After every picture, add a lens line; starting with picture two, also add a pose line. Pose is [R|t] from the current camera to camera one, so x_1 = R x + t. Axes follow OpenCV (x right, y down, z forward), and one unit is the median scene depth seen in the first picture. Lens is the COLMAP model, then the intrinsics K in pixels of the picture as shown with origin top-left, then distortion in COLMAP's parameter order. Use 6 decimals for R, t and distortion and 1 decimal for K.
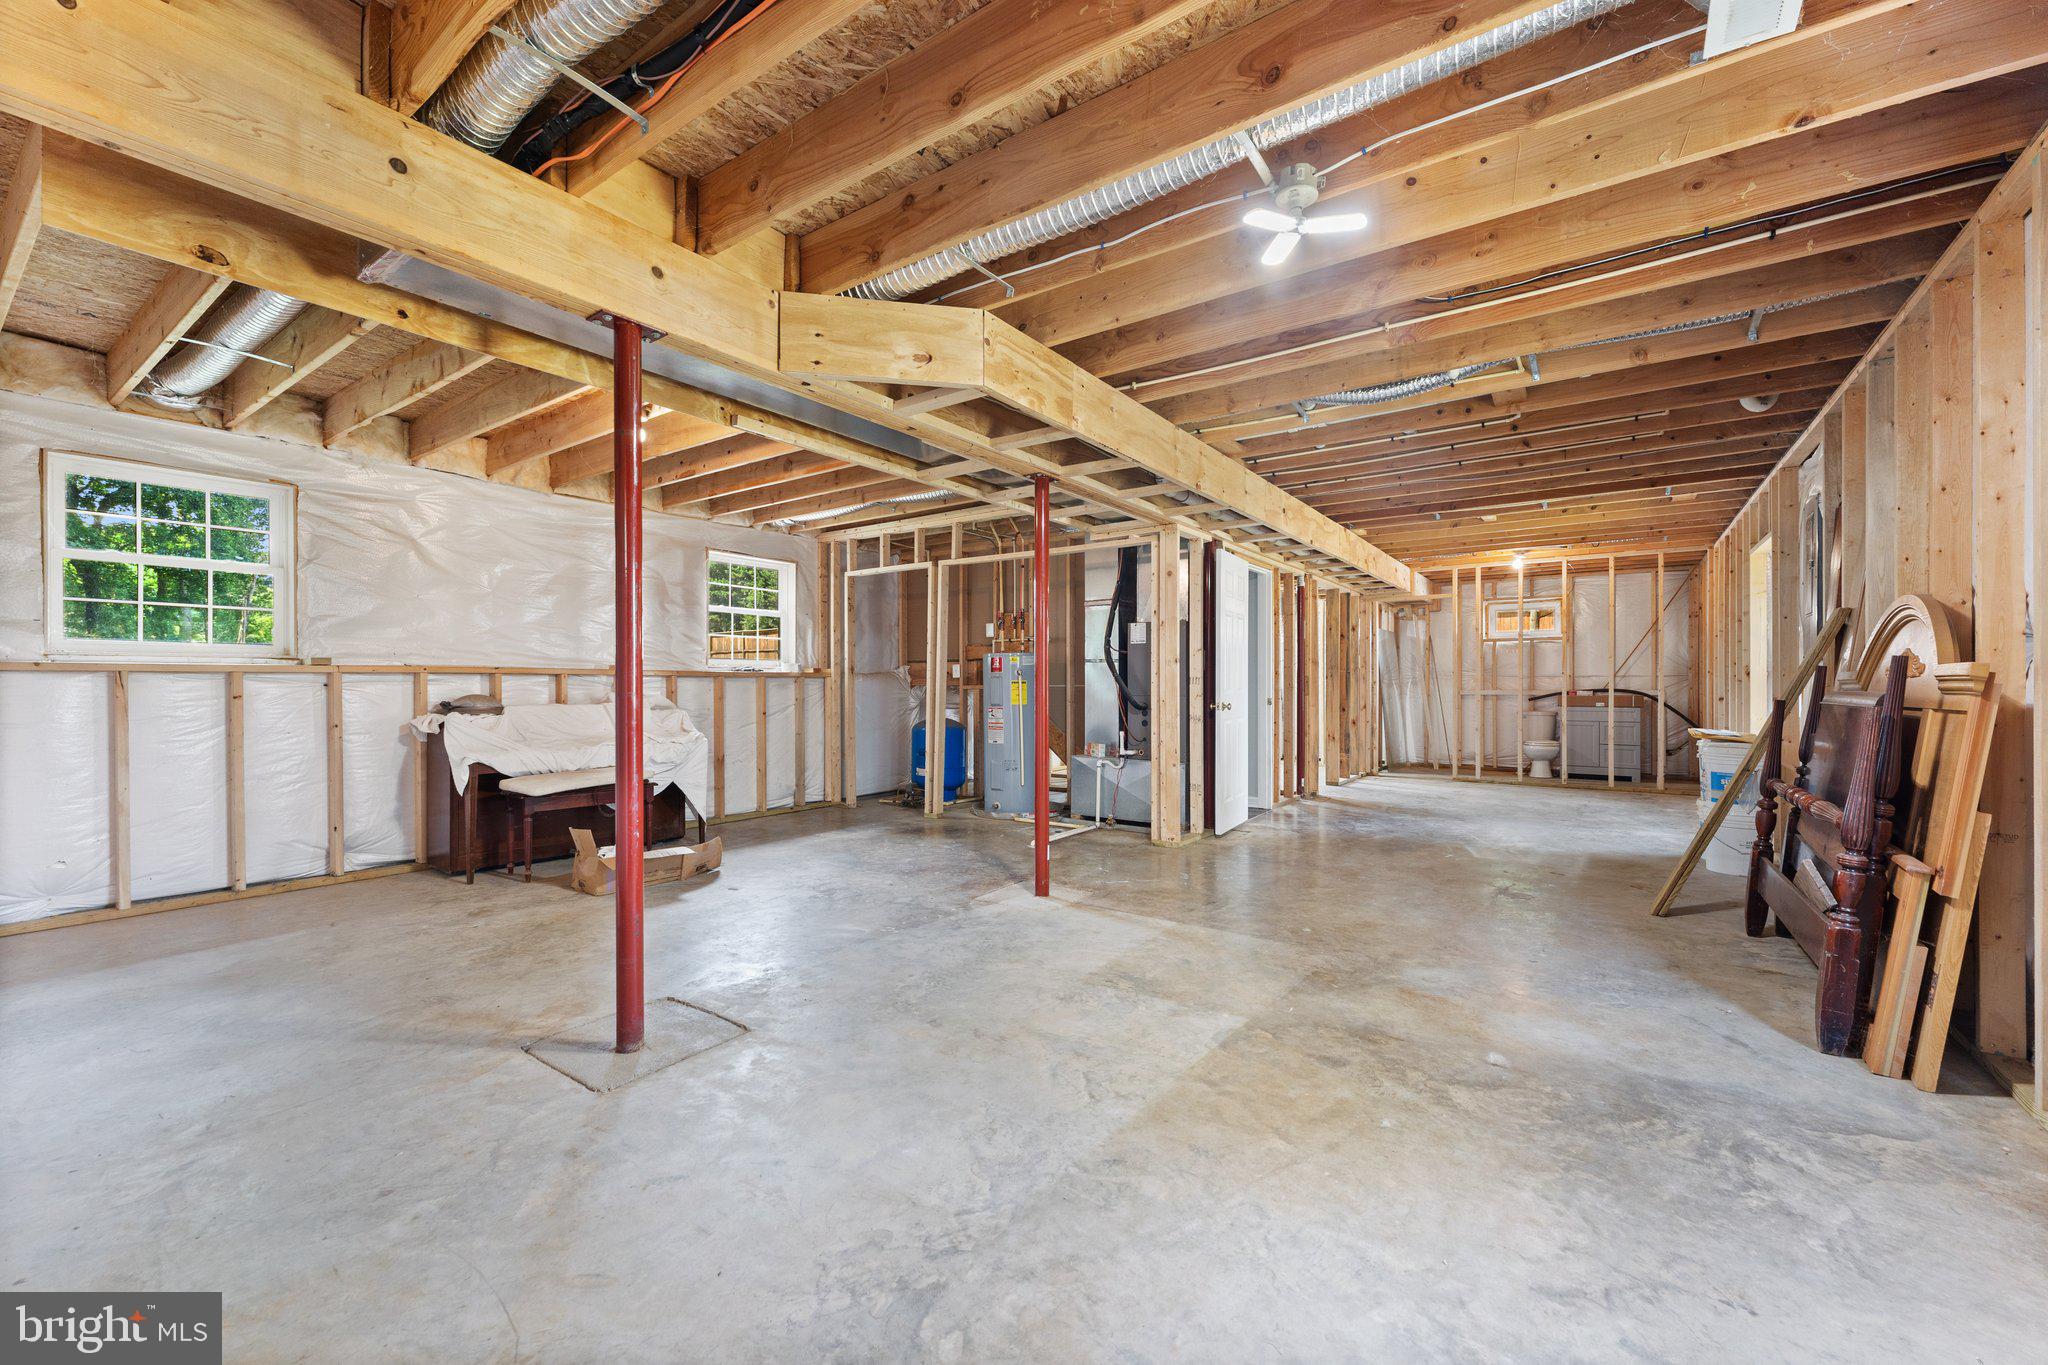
lens RADIAL K [[832.3, 0, 1027.0], [0, 832.3, 688.8], [0, 0, 1]] dist [0.001103, -0.000039]
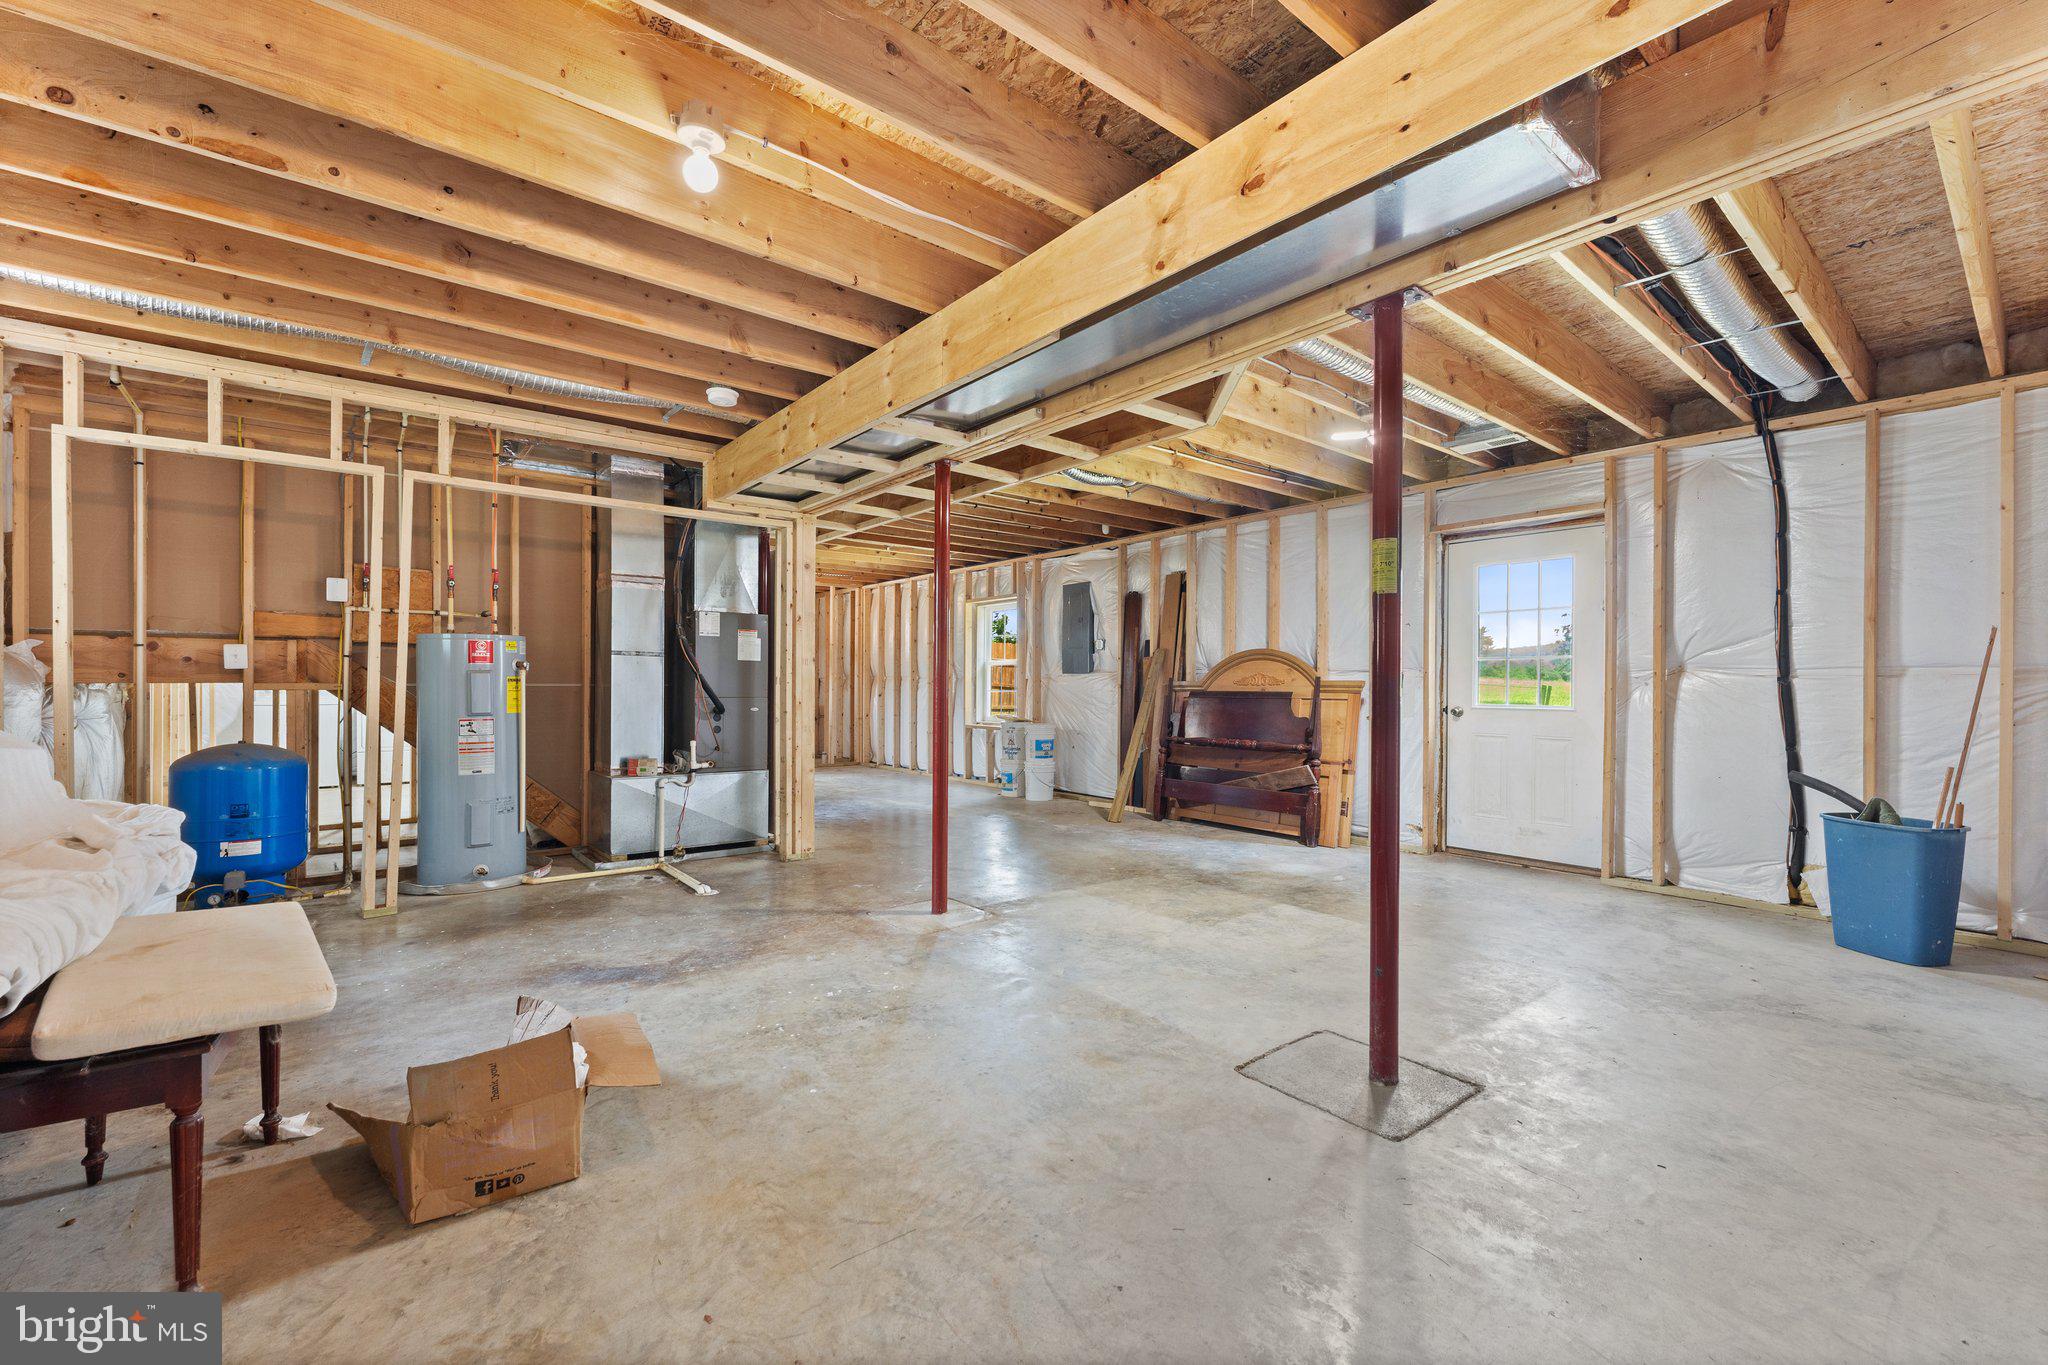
lens RADIAL K [[832.3, 0, 1027.0], [0, 832.3, 688.8], [0, 0, 1]] dist [0.001103, -0.000039]
pose [[0.268709, 0.000555, 0.963221, -1.106635], [-0.002260, 0.999997, 0.000055, -0.003037], [-0.963219, -0.002191, 0.268710, 0.848398]]
